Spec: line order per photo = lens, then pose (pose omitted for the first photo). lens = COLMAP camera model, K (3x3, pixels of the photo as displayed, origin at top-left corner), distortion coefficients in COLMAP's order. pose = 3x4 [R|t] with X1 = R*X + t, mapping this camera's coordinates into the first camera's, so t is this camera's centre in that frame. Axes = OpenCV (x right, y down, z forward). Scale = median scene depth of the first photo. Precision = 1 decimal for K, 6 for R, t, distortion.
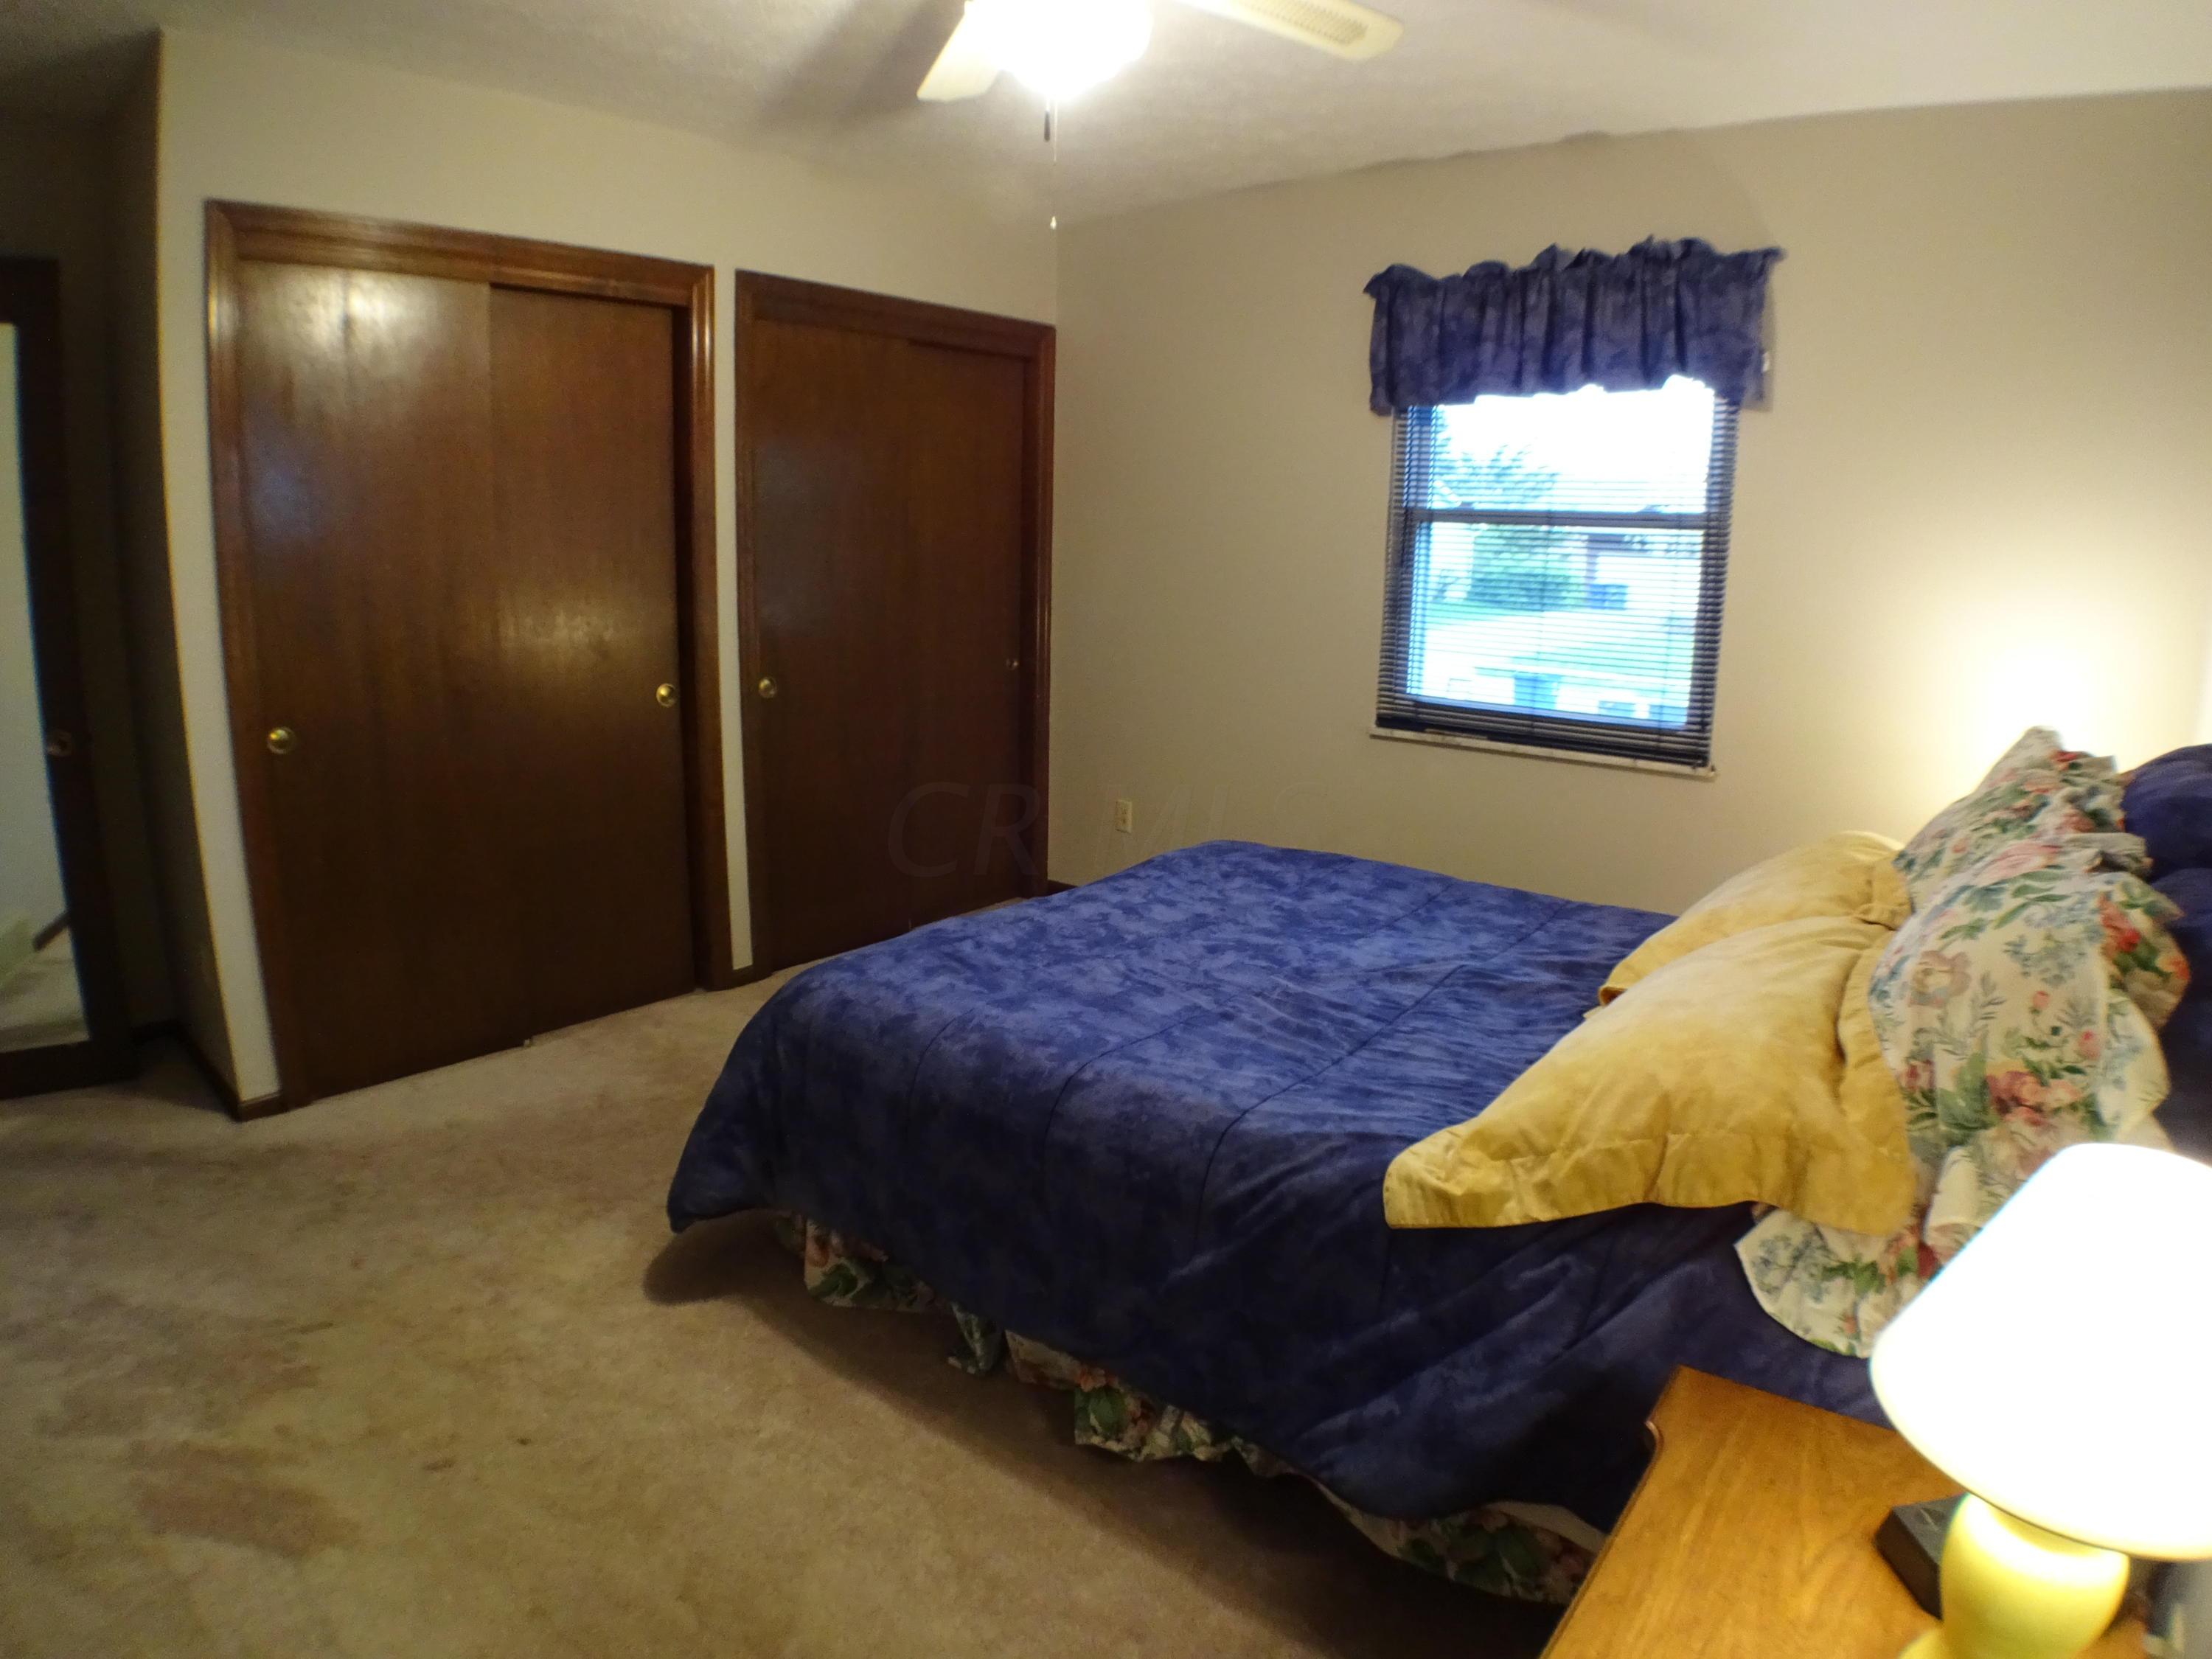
lens RADIAL K [[1275.6, 0, 1106.0], [0, 1275.6, 829.5], [0, 0, 1]] dist [-0.164004, 0.028996]
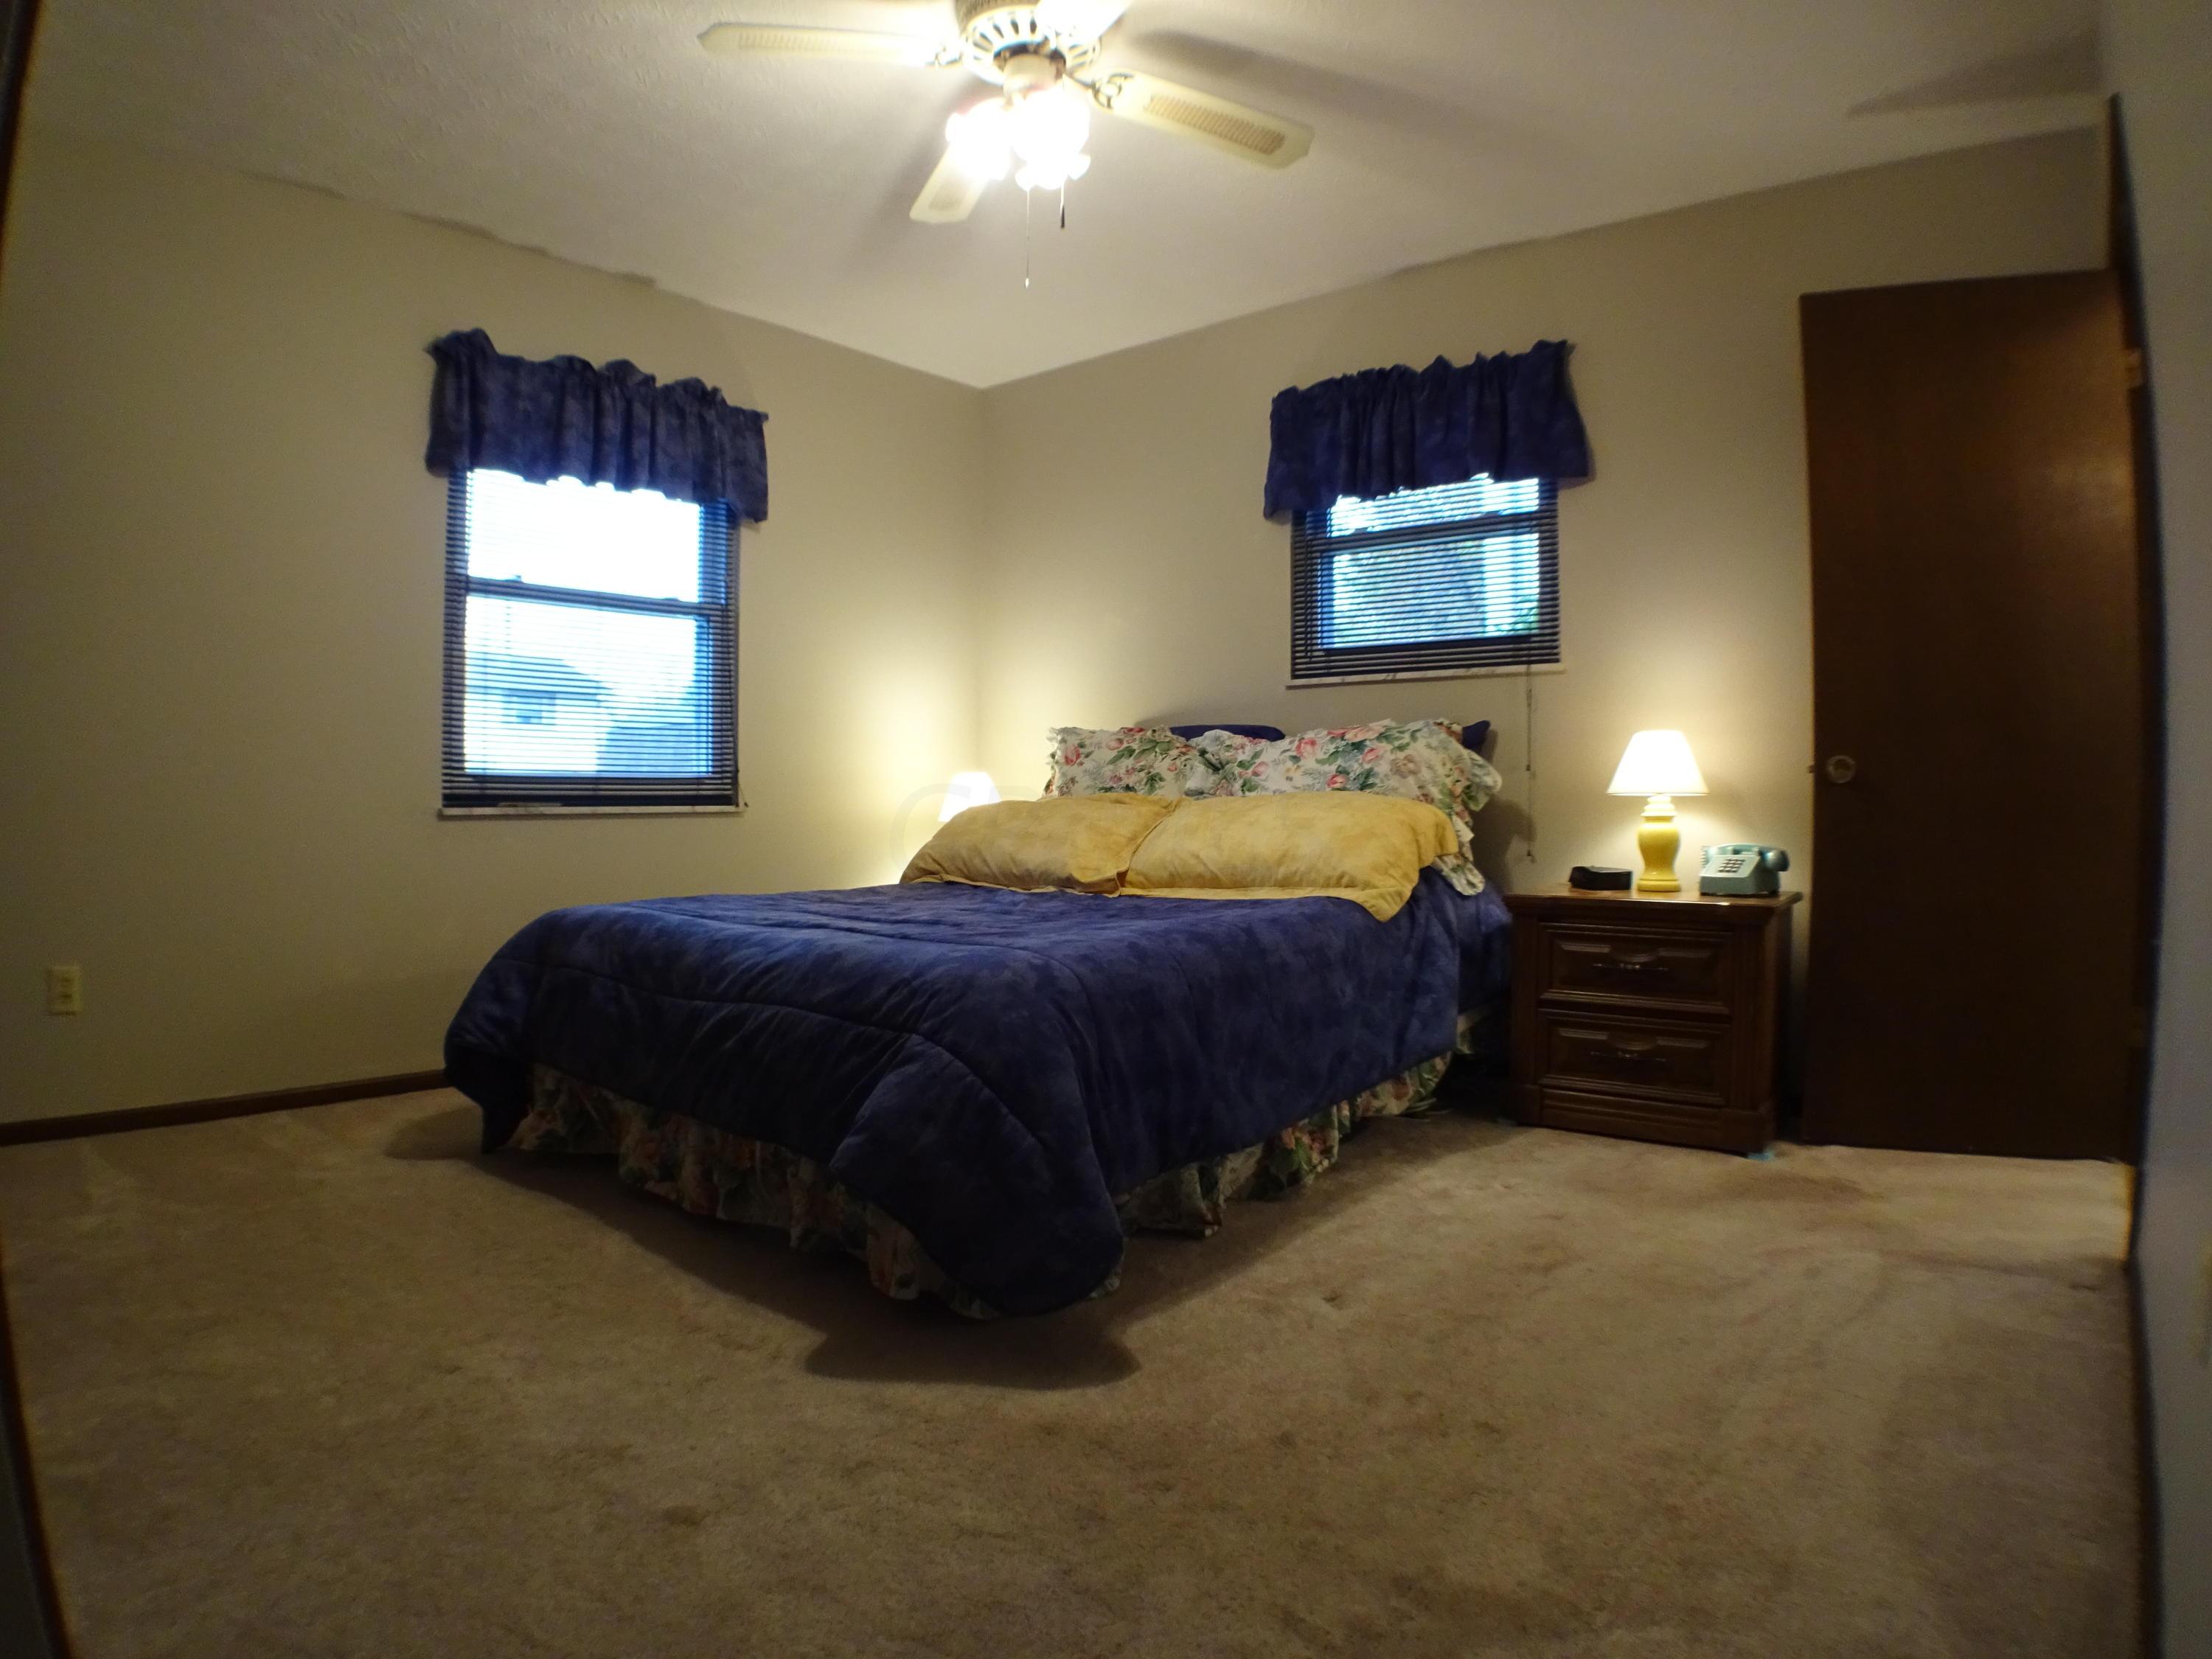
lens RADIAL K [[1275.6, 0, 1106.0], [0, 1275.6, 829.5], [0, 0, 1]] dist [-0.164004, 0.028996]
pose [[0.006271, -0.044760, 0.998978, -0.791750], [0.215449, 0.975596, 0.042360, 0.000578], [-0.976495, 0.214963, 0.015761, 0.621452]]
